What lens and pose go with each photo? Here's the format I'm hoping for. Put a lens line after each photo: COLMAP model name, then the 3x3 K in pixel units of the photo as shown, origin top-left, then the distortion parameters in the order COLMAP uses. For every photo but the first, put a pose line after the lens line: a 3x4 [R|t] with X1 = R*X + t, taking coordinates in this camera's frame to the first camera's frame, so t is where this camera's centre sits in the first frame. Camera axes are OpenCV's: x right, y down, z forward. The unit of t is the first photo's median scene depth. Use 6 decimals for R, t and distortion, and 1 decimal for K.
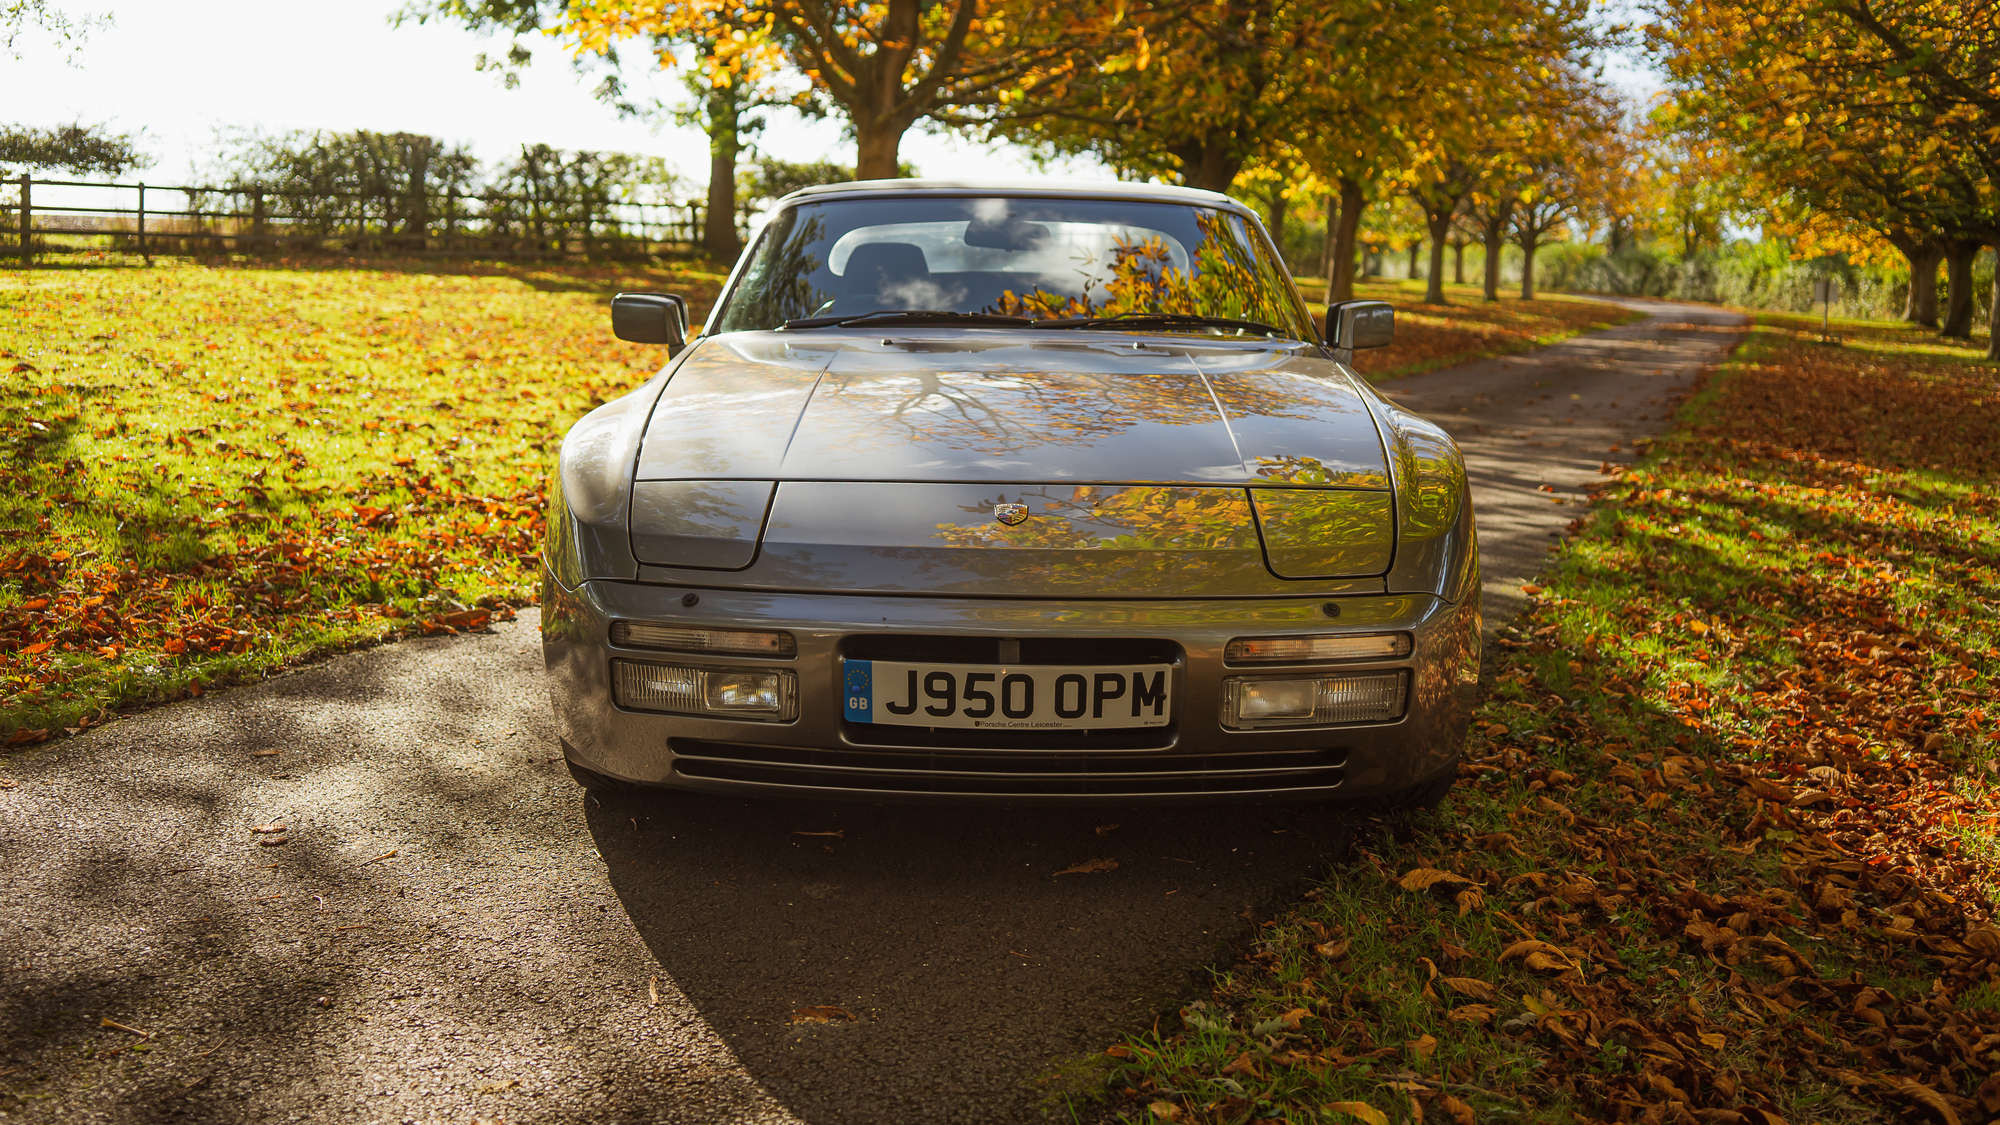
lens RADIAL K [[2056.2, 0, 989.5], [0, 2056.2, 496.8], [0, 0, 1]] dist [0.017636, -0.233001]
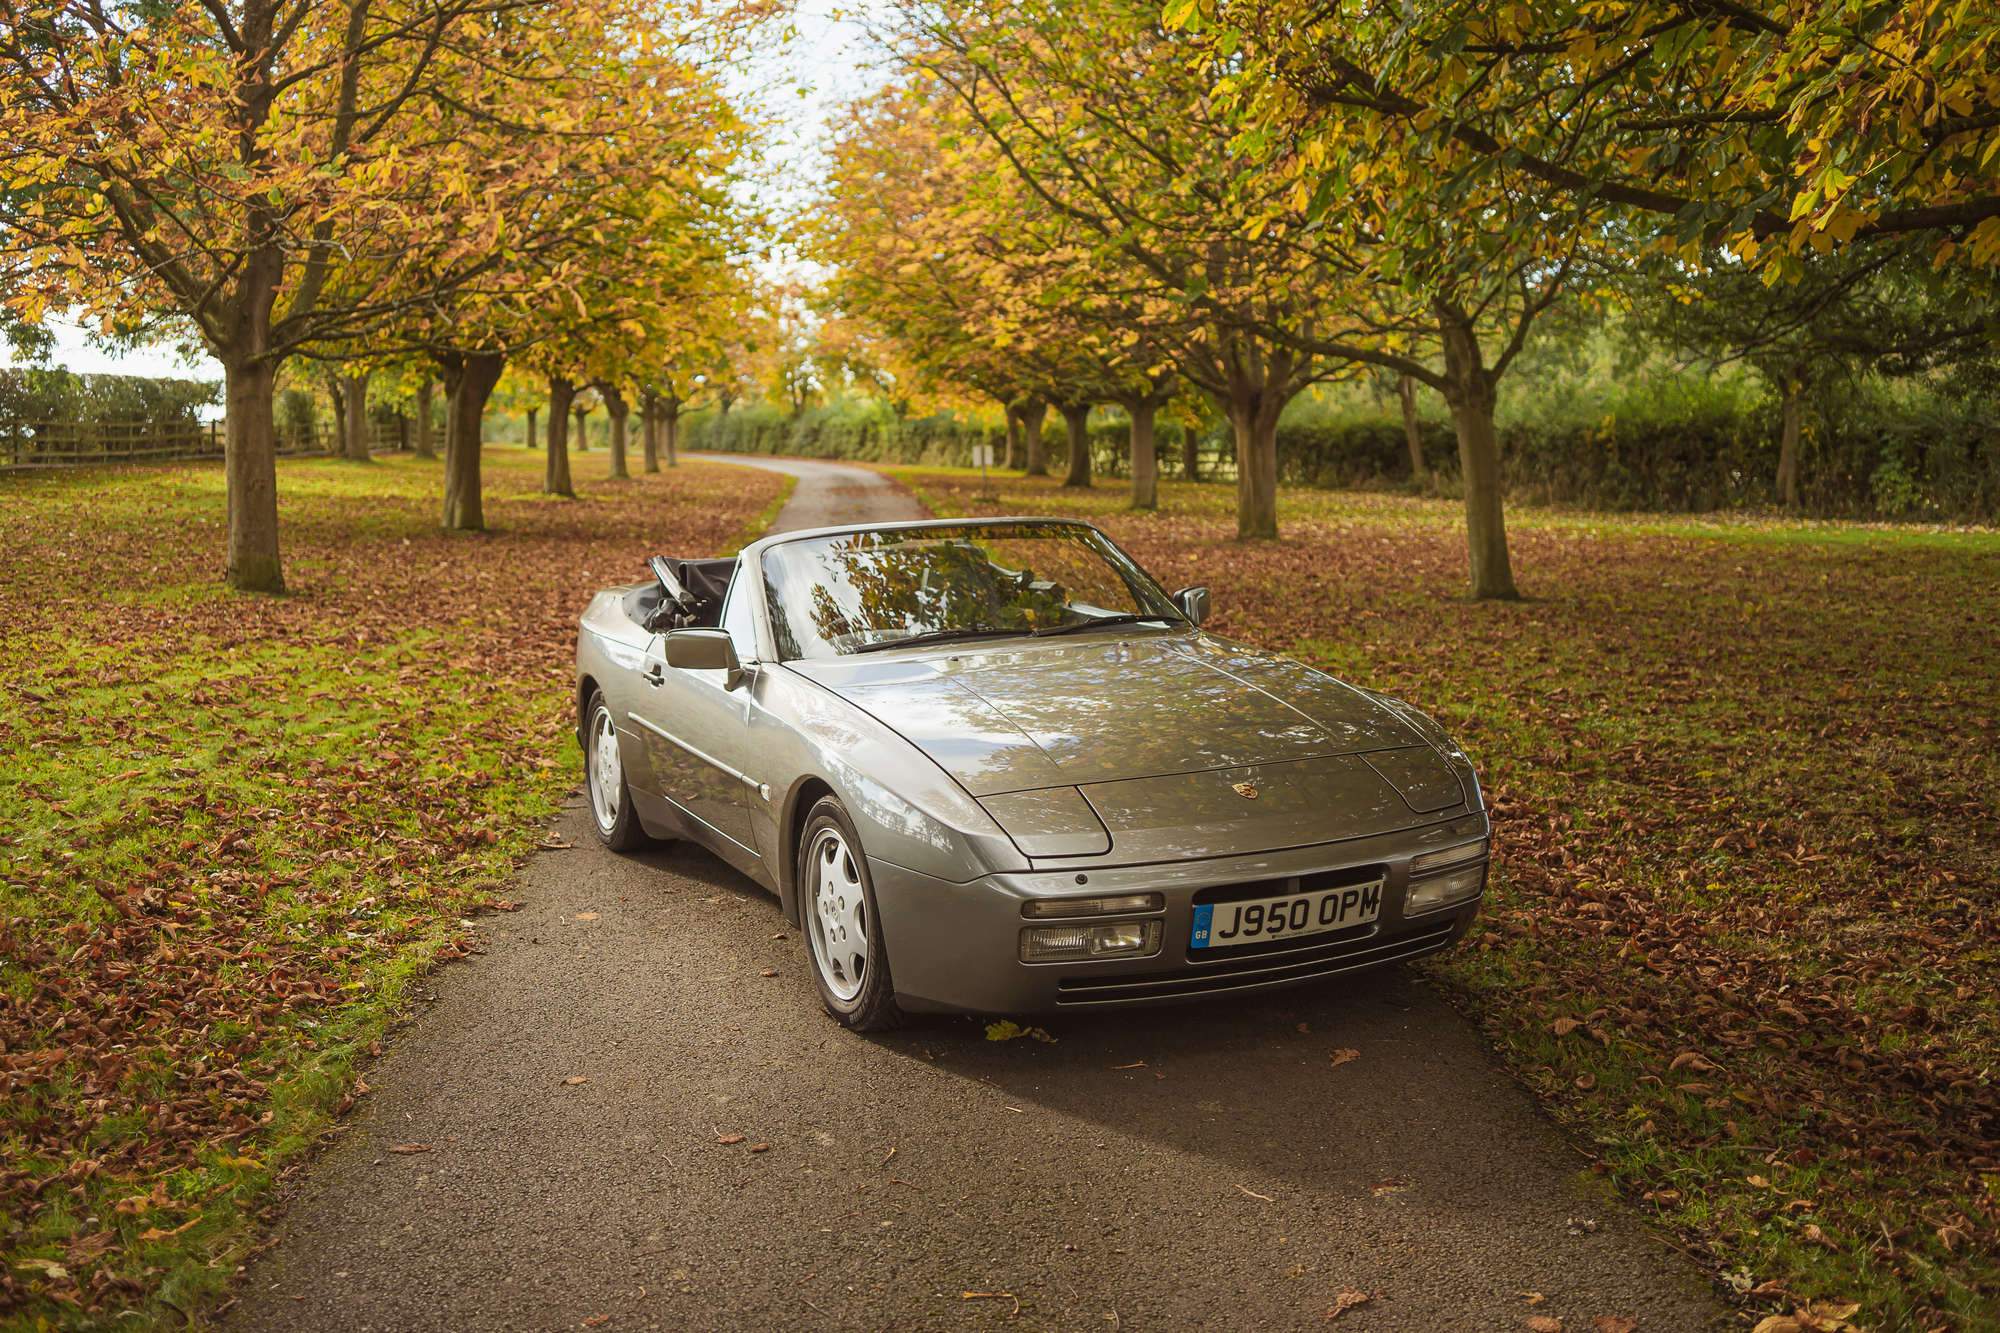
lens RADIAL K [[2028.4, 0, 1000.0], [0, 2028.4, 666.5], [0, 0, 1]] dist [0.018710, -0.146316]
pose [[0.905814, -0.089728, 0.414064, -0.102026], [0.088012, 0.995848, 0.023263, -0.017831], [-0.414432, 0.015371, 0.909950, -0.033338]]
